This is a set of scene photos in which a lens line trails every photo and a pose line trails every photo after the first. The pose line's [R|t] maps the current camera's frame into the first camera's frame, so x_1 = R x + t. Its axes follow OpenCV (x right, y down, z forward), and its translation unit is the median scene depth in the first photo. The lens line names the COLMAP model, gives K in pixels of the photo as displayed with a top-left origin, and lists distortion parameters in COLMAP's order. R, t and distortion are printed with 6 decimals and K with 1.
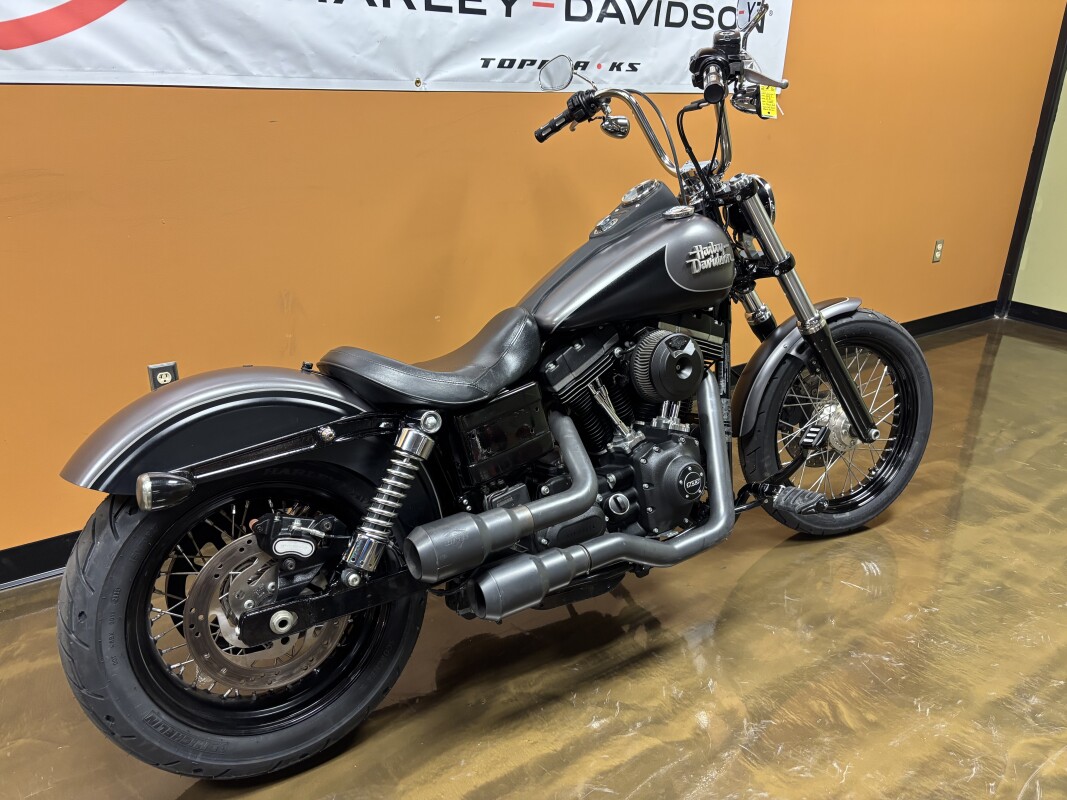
lens RADIAL K [[804.4, 0, 533.5], [0, 804.4, 400.0], [0, 0, 1]] dist [0.029427, -0.048226]
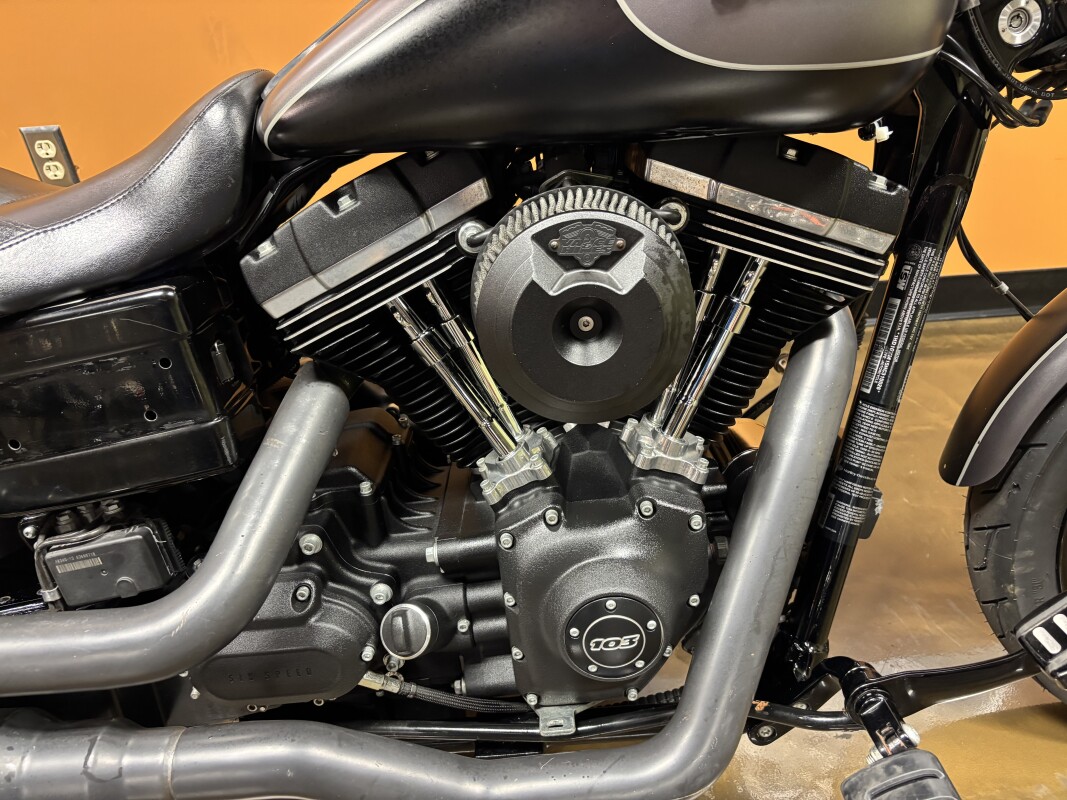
lens RADIAL K [[804.4, 0, 533.5], [0, 804.4, 400.0], [0, 0, 1]] dist [0.029427, -0.048226]
pose [[0.855865, 0.261942, -0.445962, 0.259104], [-0.137712, 0.946550, 0.291682, -0.084277], [0.498529, -0.188226, 0.846191, 0.609970]]
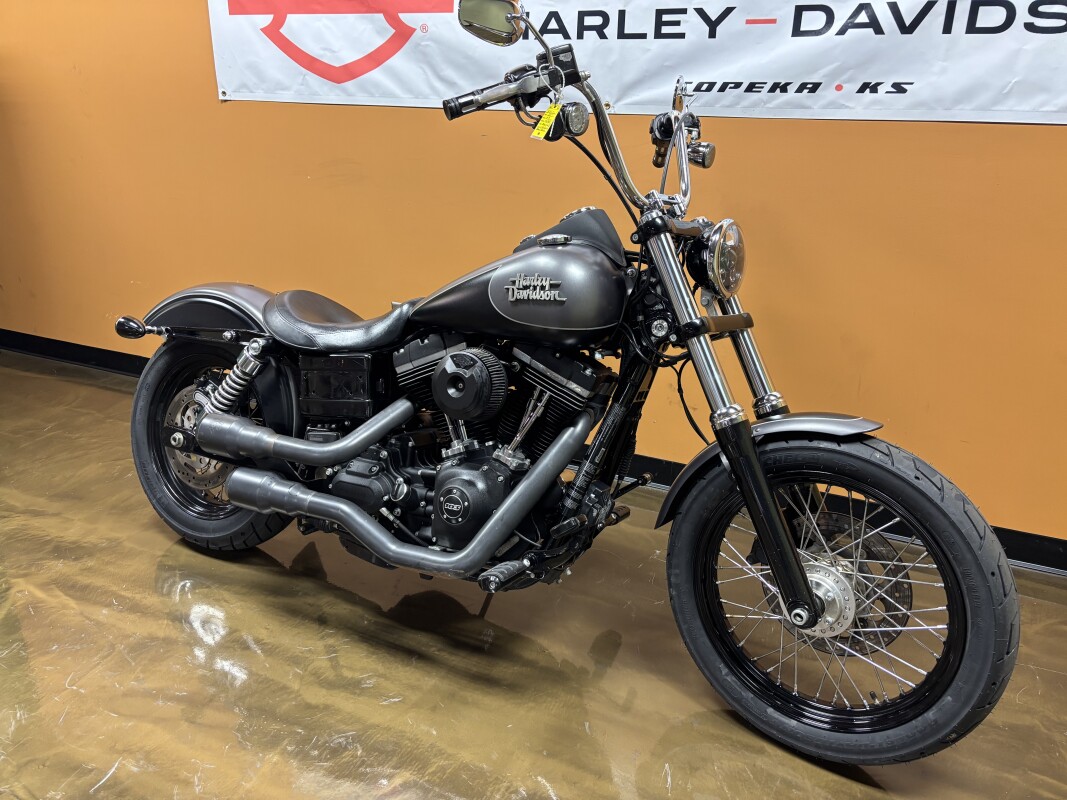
lens RADIAL K [[805.7, 0, 536.2], [0, 805.7, 395.6], [0, 0, 1]] dist [0.038940, -0.049552]
pose [[0.506202, 0.288092, -0.812873, 0.872809], [-0.325271, 0.936721, 0.129429, -0.158250], [0.798723, 0.198887, 0.567878, 0.435134]]
